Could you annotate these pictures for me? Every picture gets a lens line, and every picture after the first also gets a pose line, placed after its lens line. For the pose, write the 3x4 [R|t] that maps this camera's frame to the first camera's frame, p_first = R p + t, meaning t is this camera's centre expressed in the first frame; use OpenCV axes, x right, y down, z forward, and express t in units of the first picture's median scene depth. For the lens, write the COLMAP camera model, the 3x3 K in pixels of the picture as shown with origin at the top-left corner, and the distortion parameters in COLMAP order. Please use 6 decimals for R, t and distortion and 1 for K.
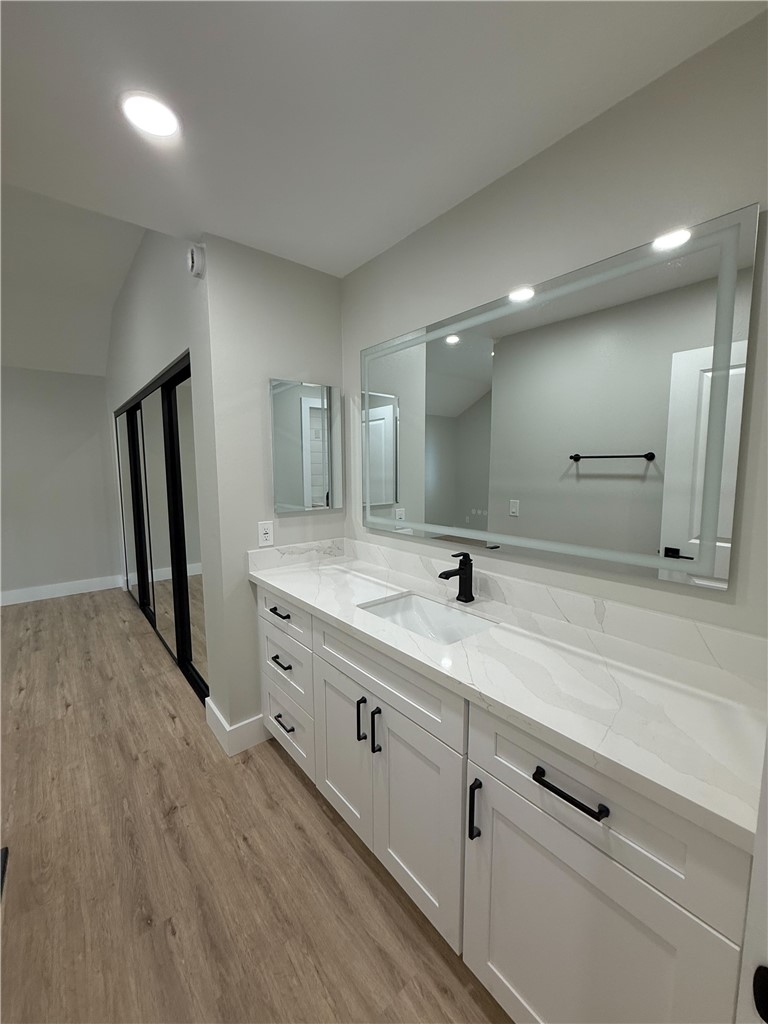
lens RADIAL K [[407.8, 0, 382.9], [0, 407.8, 511.0], [0, 0, 1]] dist [0.001708, -0.000165]
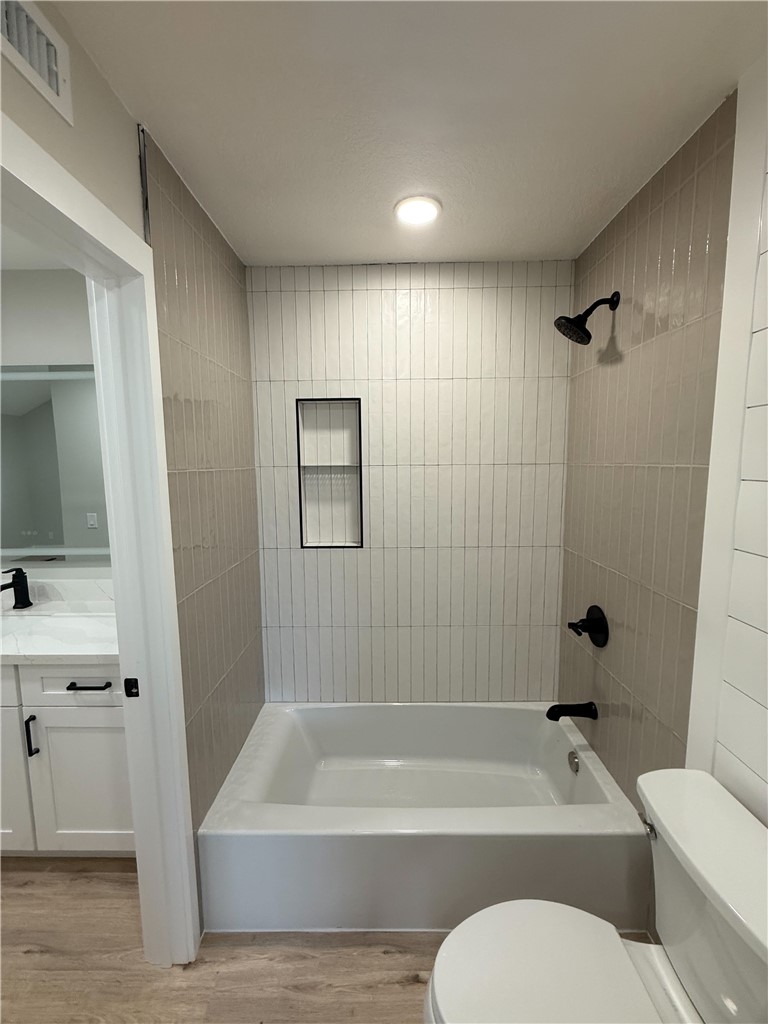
lens RADIAL K [[407.8, 0, 384.0], [0, 407.8, 509.2], [0, 0, 1]] dist [0.001708, -0.000165]
pose [[0.642090, -0.085441, 0.761853, -0.009206], [0.088510, 0.995387, 0.037035, -0.021173], [-0.761503, 0.043651, 0.646690, -0.630043]]
